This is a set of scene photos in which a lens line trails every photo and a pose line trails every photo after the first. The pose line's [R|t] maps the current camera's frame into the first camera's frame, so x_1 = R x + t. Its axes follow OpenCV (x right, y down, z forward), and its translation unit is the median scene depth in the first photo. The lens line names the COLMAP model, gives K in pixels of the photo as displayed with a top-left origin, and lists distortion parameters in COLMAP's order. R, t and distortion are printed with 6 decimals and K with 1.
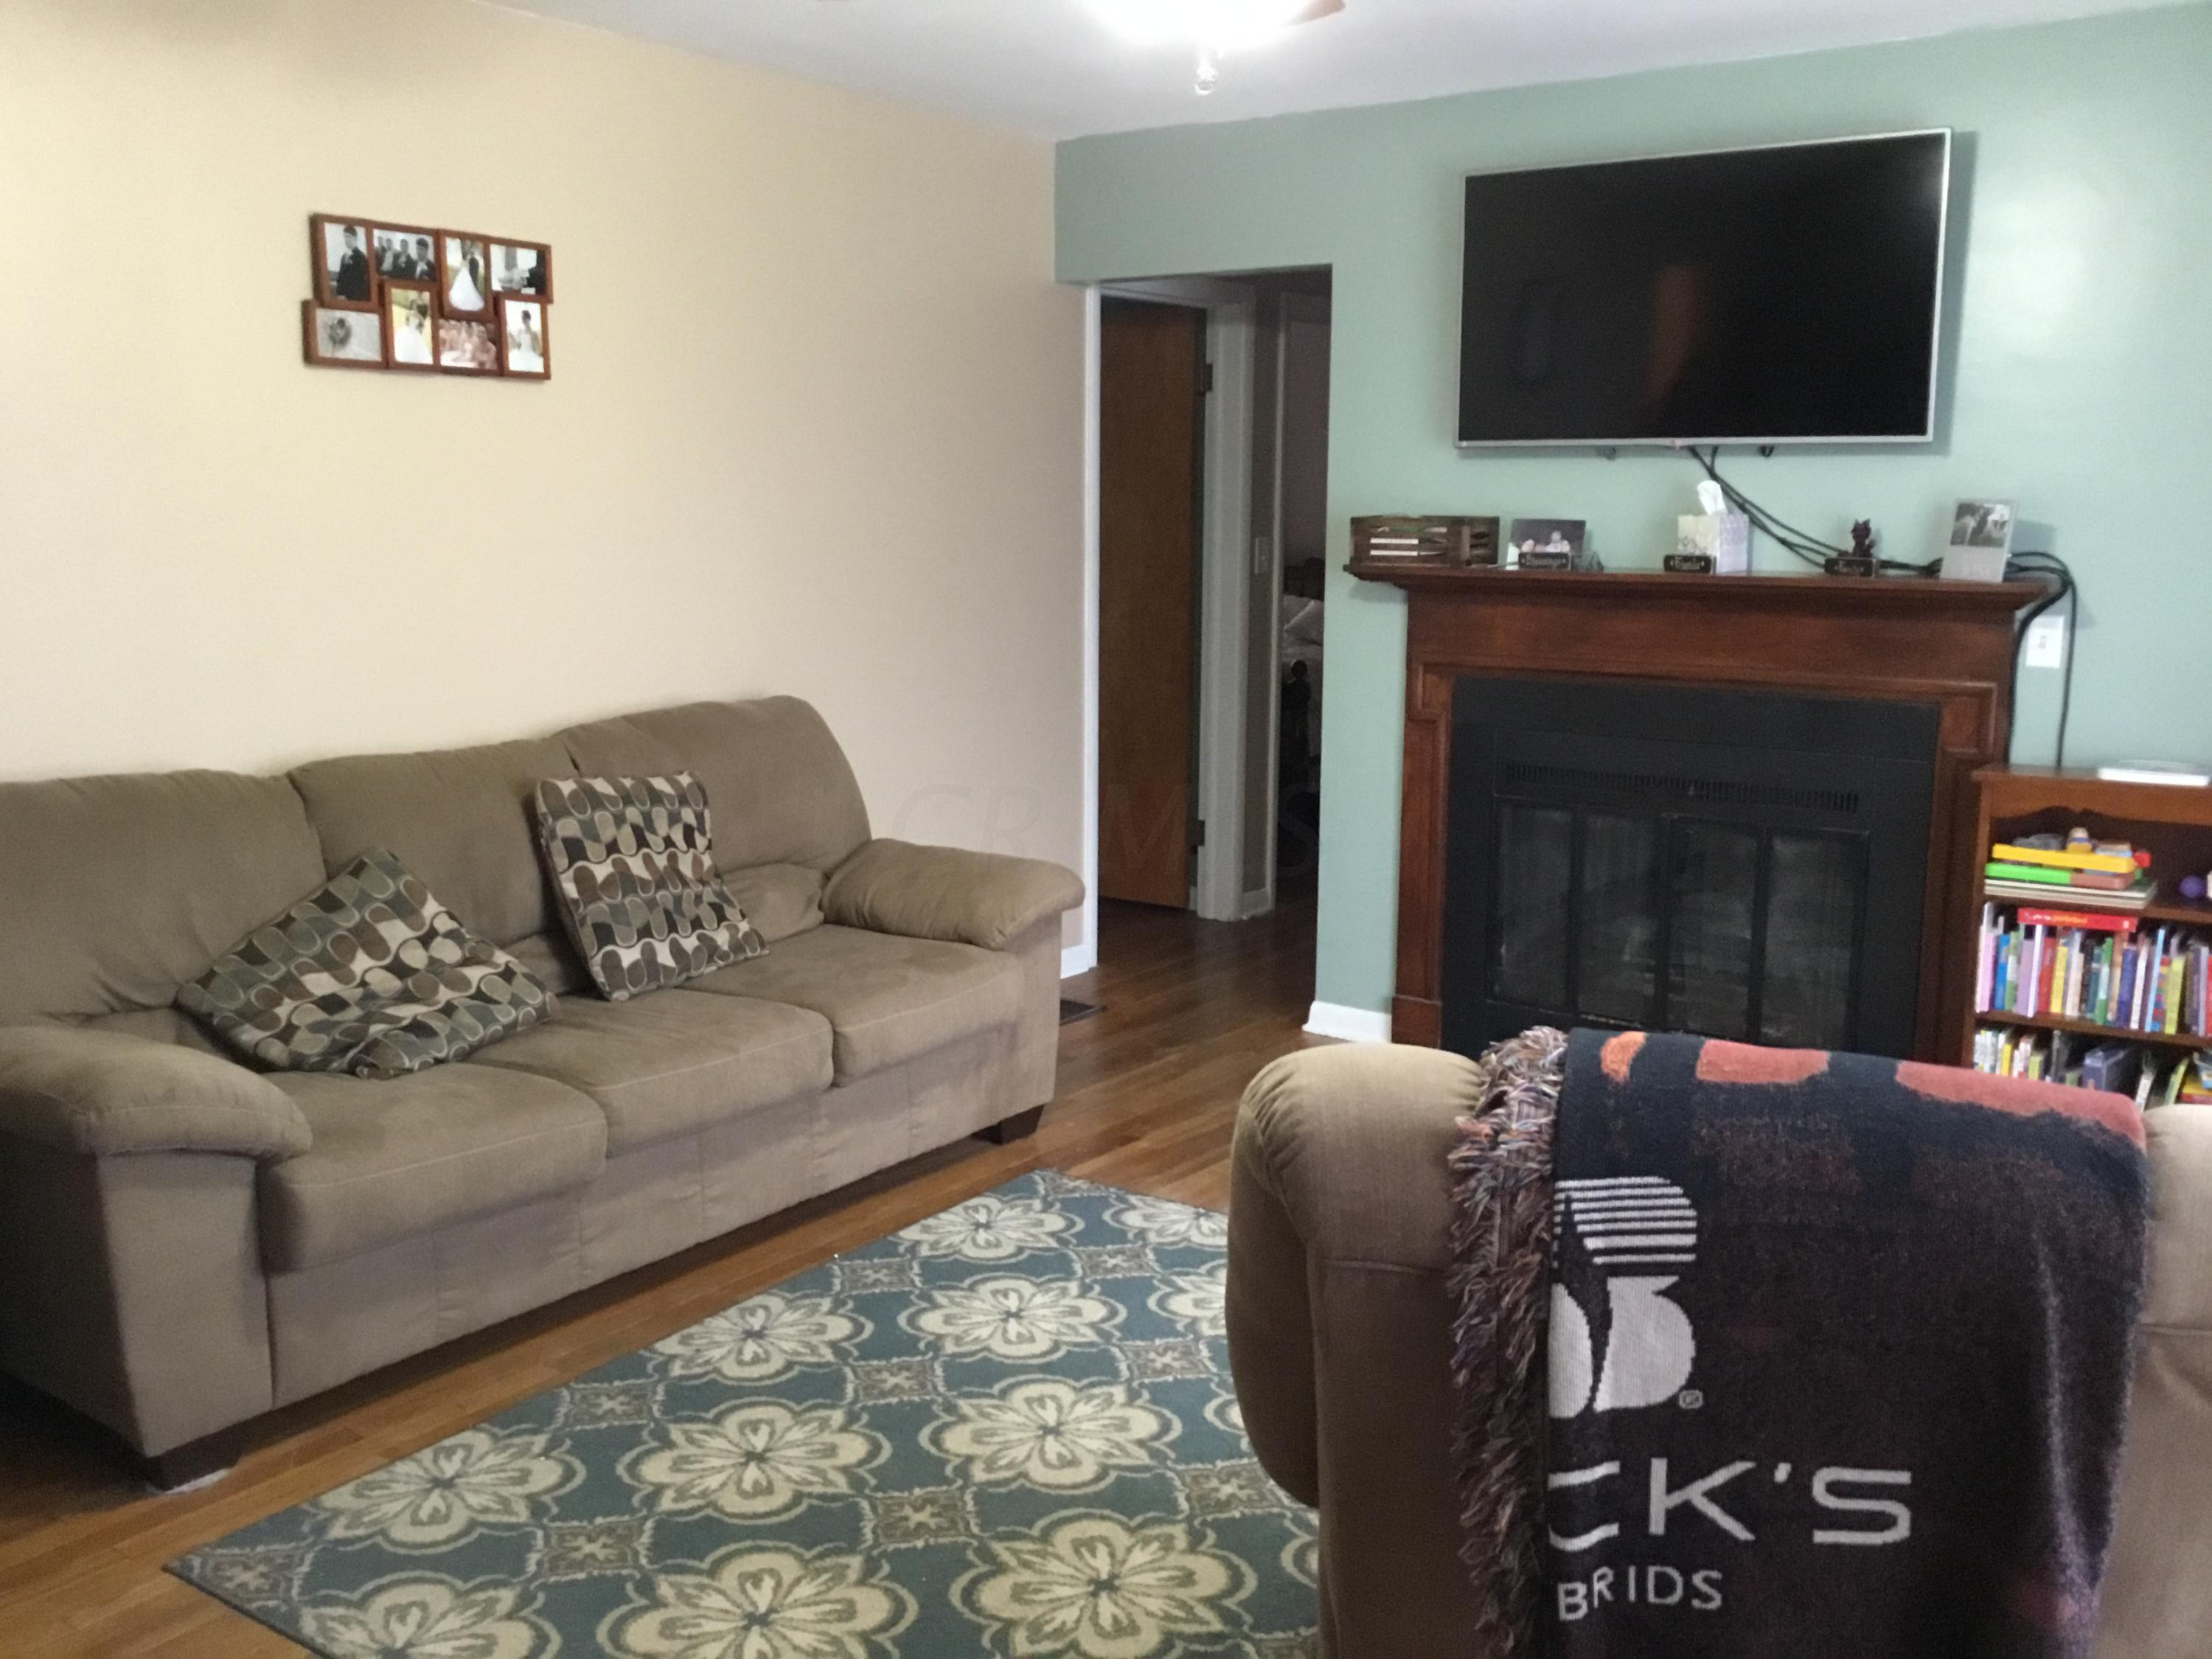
lens RADIAL K [[2007.8, 0, 1100.5], [0, 2007.8, 836.1], [0, 0, 1]] dist [0.134464, -0.291518]
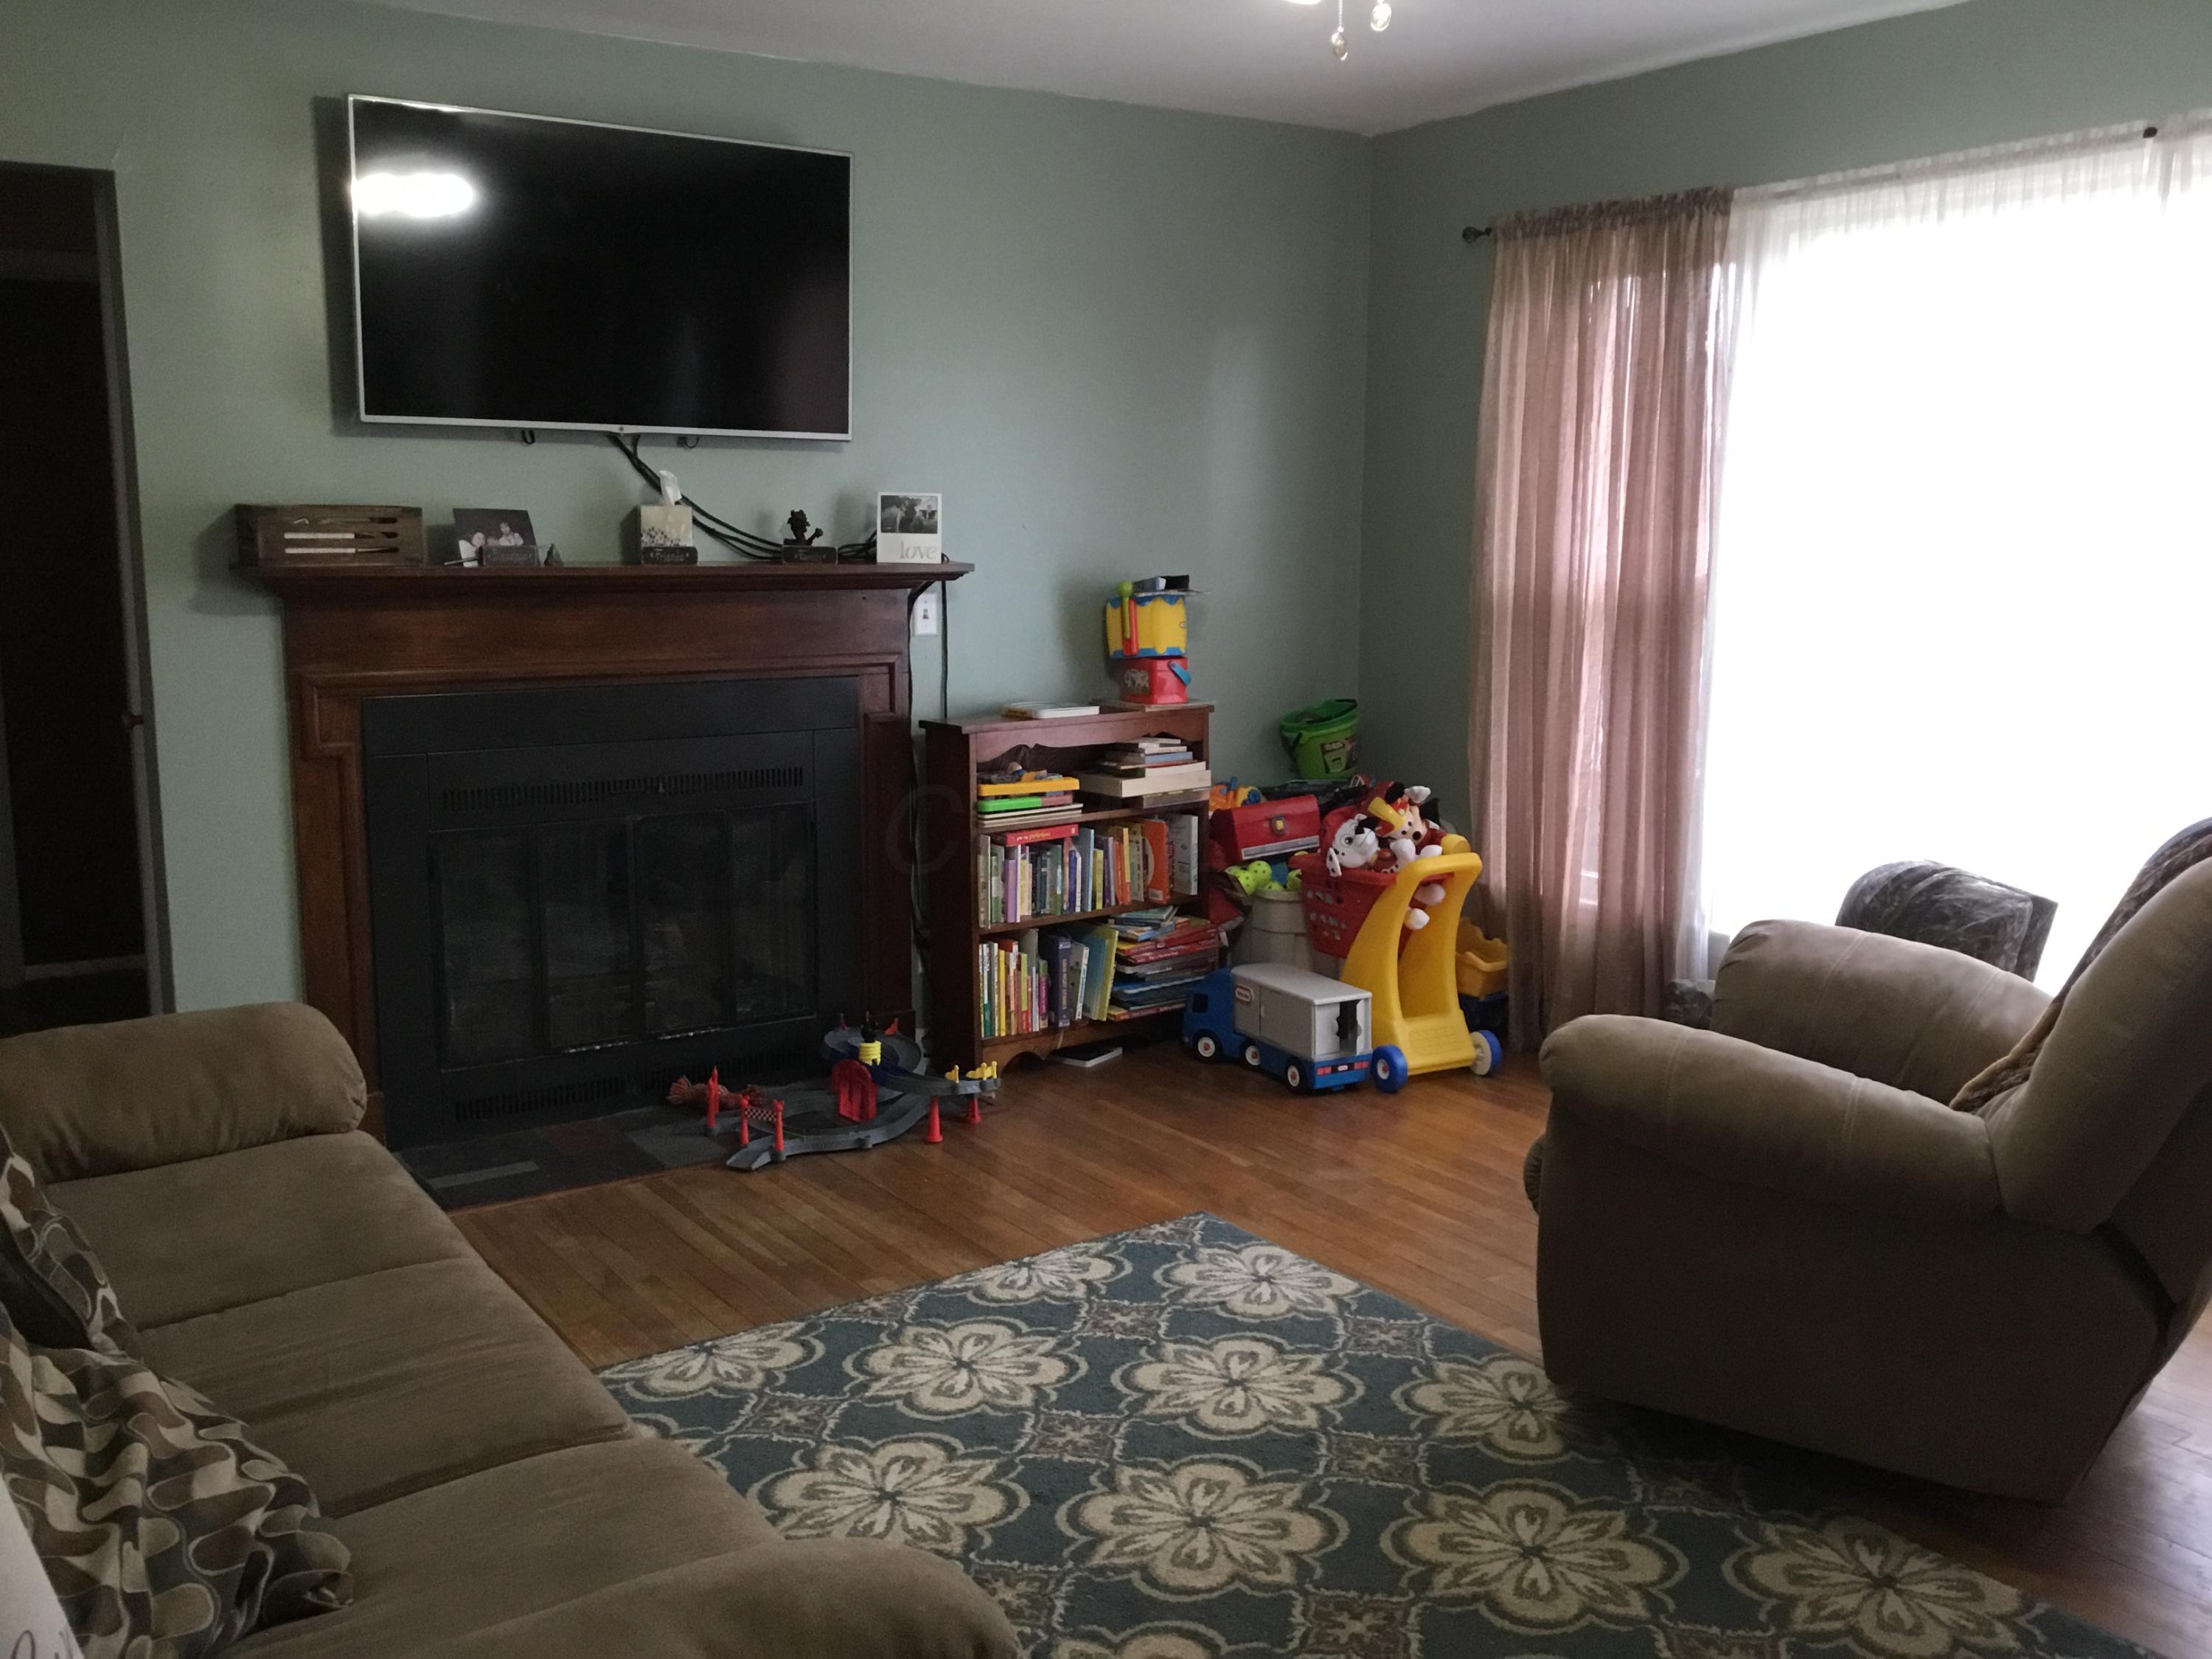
lens RADIAL K [[2007.8, 0, 1100.5], [0, 2007.8, 836.1], [0, 0, 1]] dist [0.134464, -0.291518]
pose [[0.333294, -0.152058, 0.930480, -0.583463], [0.158630, 0.981884, 0.103638, -0.071496], [-0.929383, 0.113060, 0.351377, 0.494892]]
